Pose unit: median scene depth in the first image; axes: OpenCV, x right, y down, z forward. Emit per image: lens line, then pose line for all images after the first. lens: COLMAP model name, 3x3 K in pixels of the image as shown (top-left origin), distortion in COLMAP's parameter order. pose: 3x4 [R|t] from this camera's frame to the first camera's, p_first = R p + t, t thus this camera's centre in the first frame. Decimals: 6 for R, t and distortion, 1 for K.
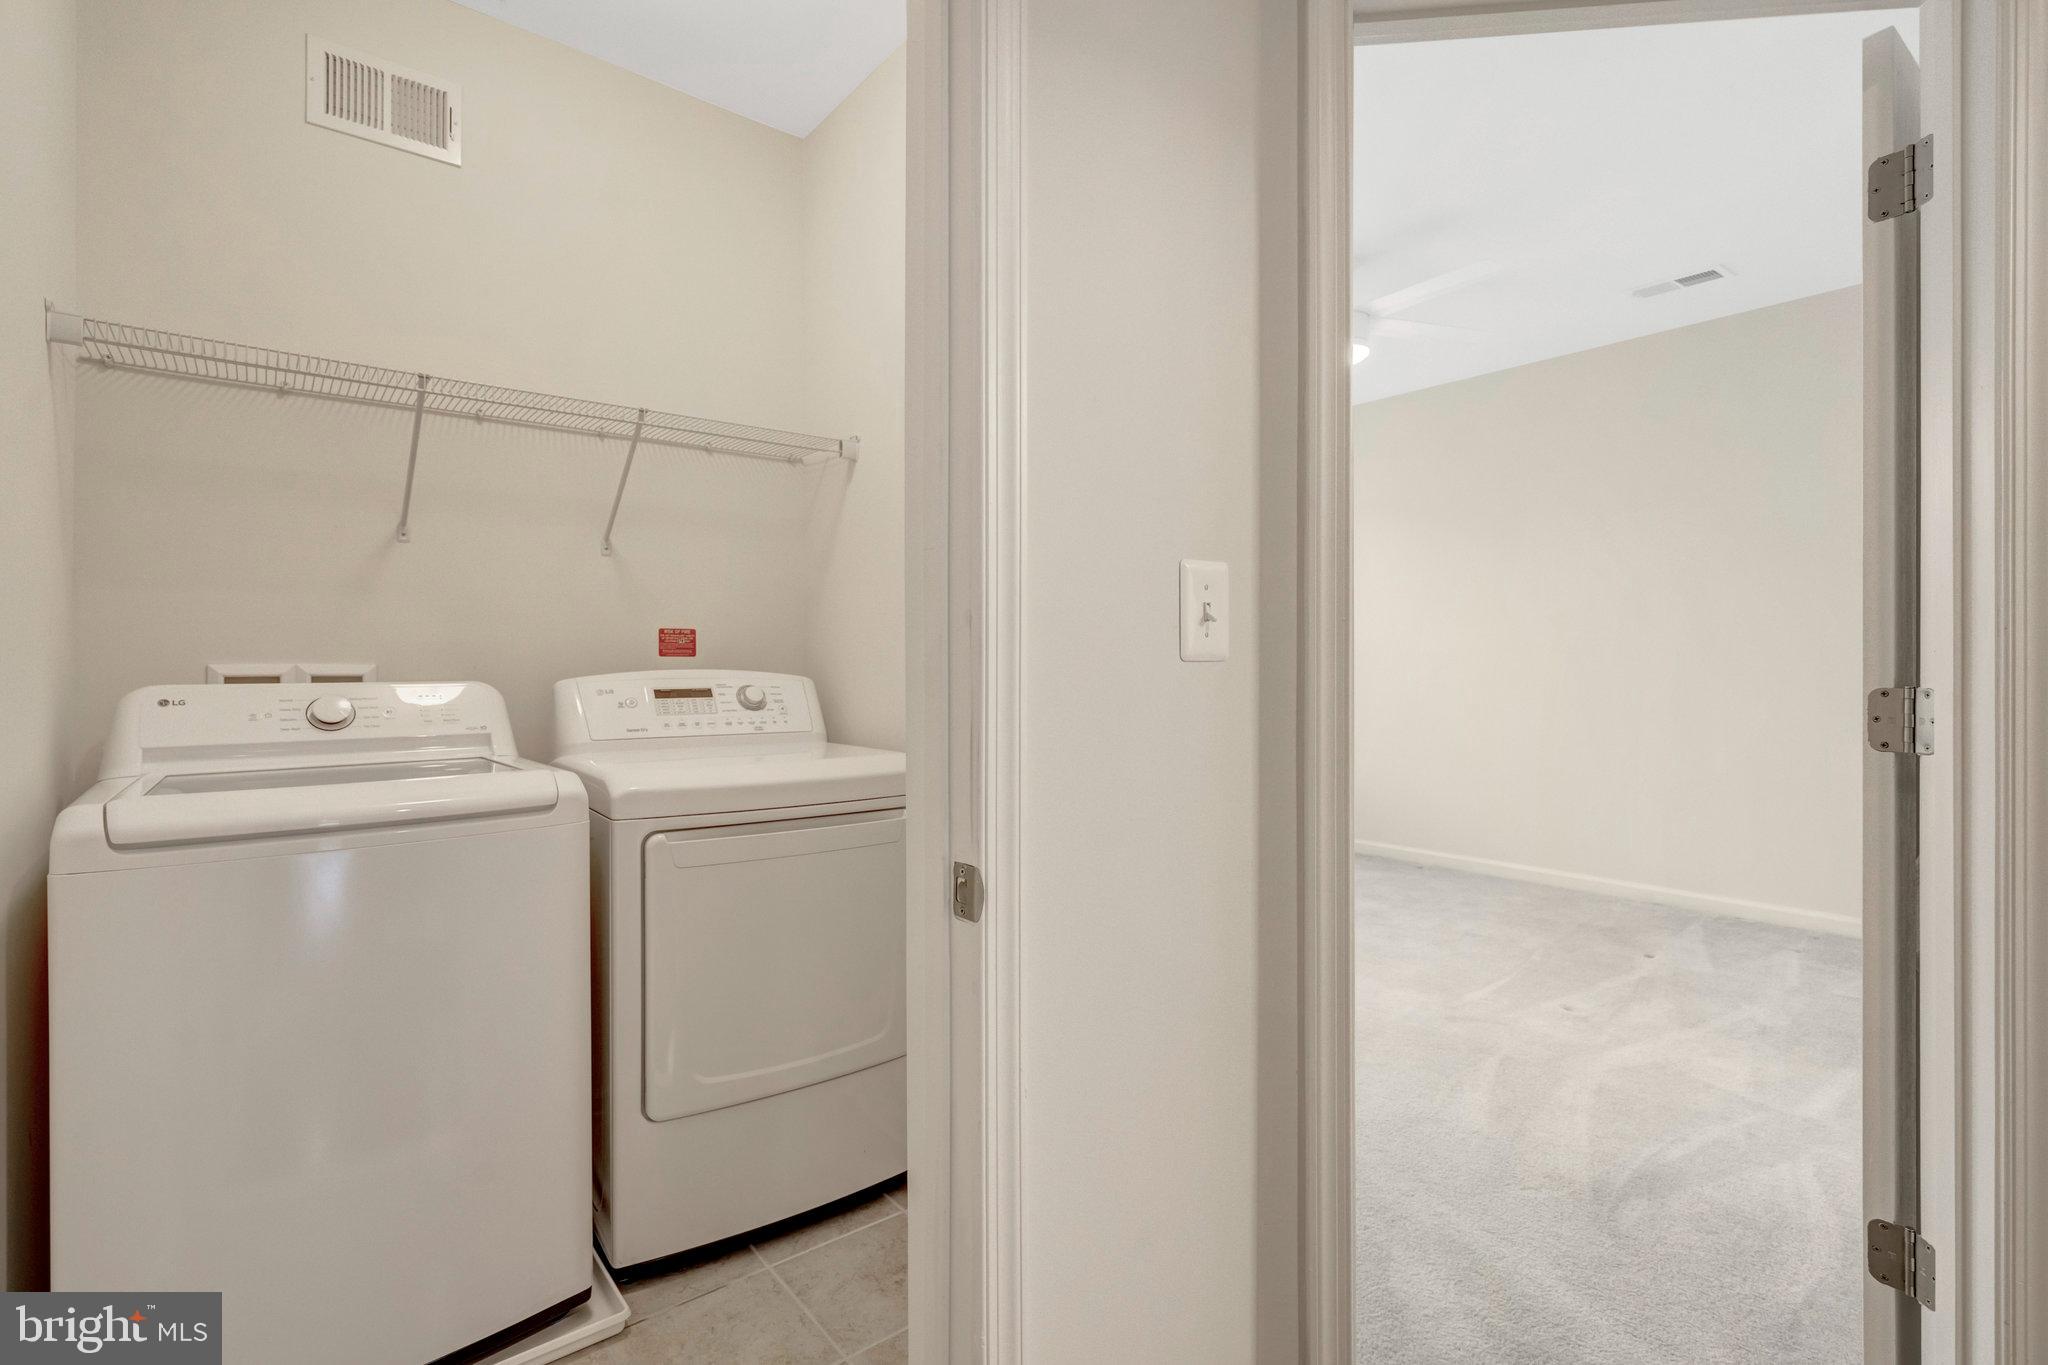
lens RADIAL K [[959.4, 0, 1036.9], [0, 959.4, 680.6], [0, 0, 1]] dist [-0.004117, 0.001854]
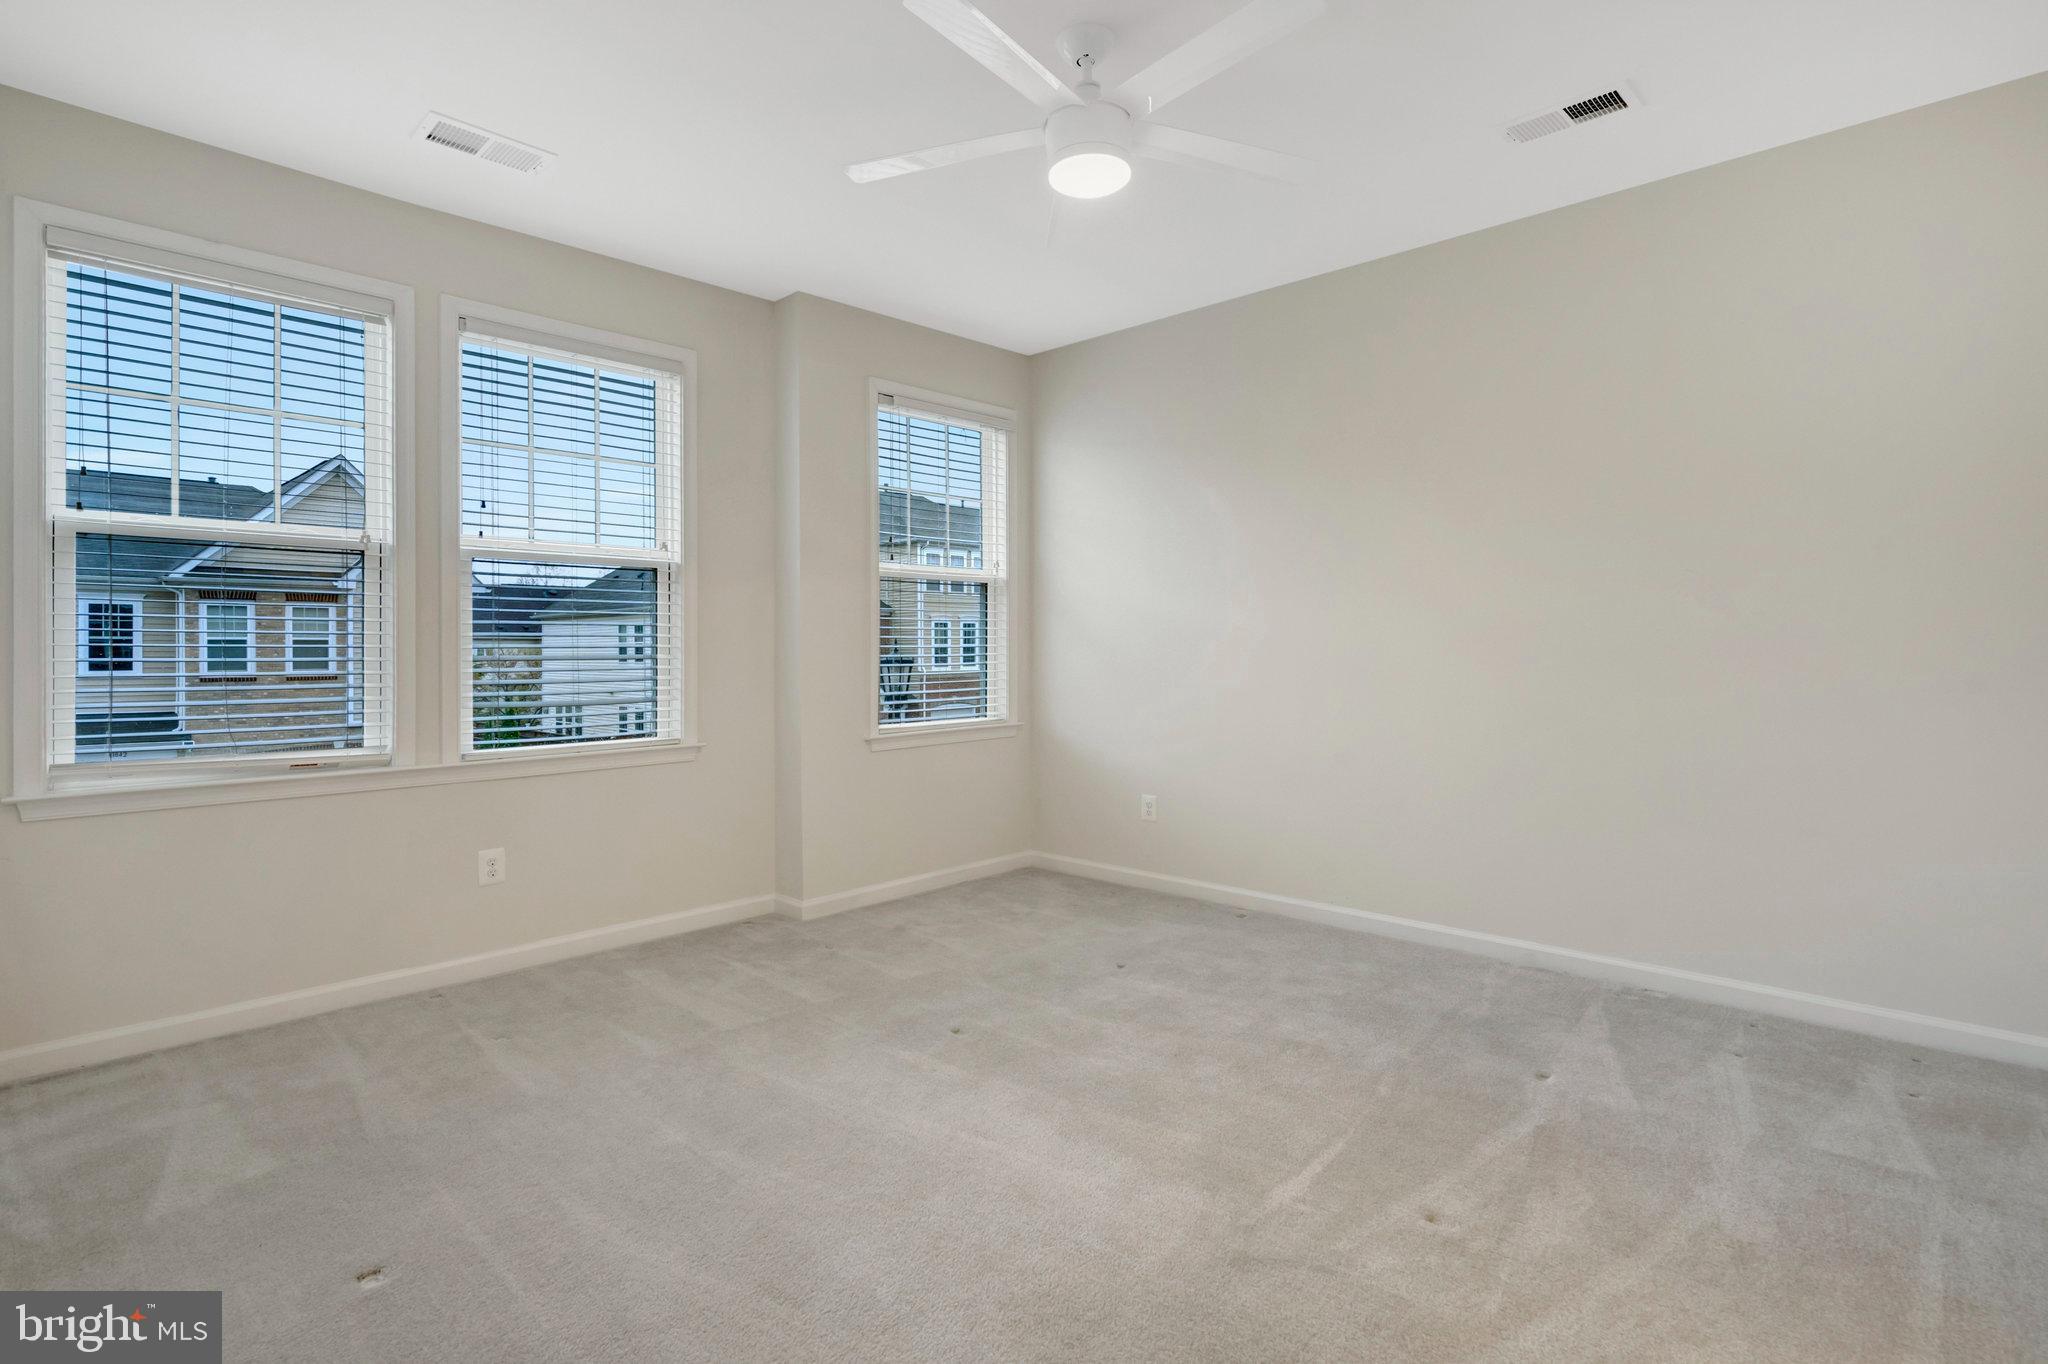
lens RADIAL K [[959.4, 0, 1011.8], [0, 959.4, 668.2], [0, 0, 1]] dist [-0.004117, 0.001854]
pose [[0.994627, -0.007753, 0.103228, 0.214060], [0.007775, 0.999970, 0.000192, -0.006761], [-0.103227, 0.000612, 0.994658, 0.395100]]
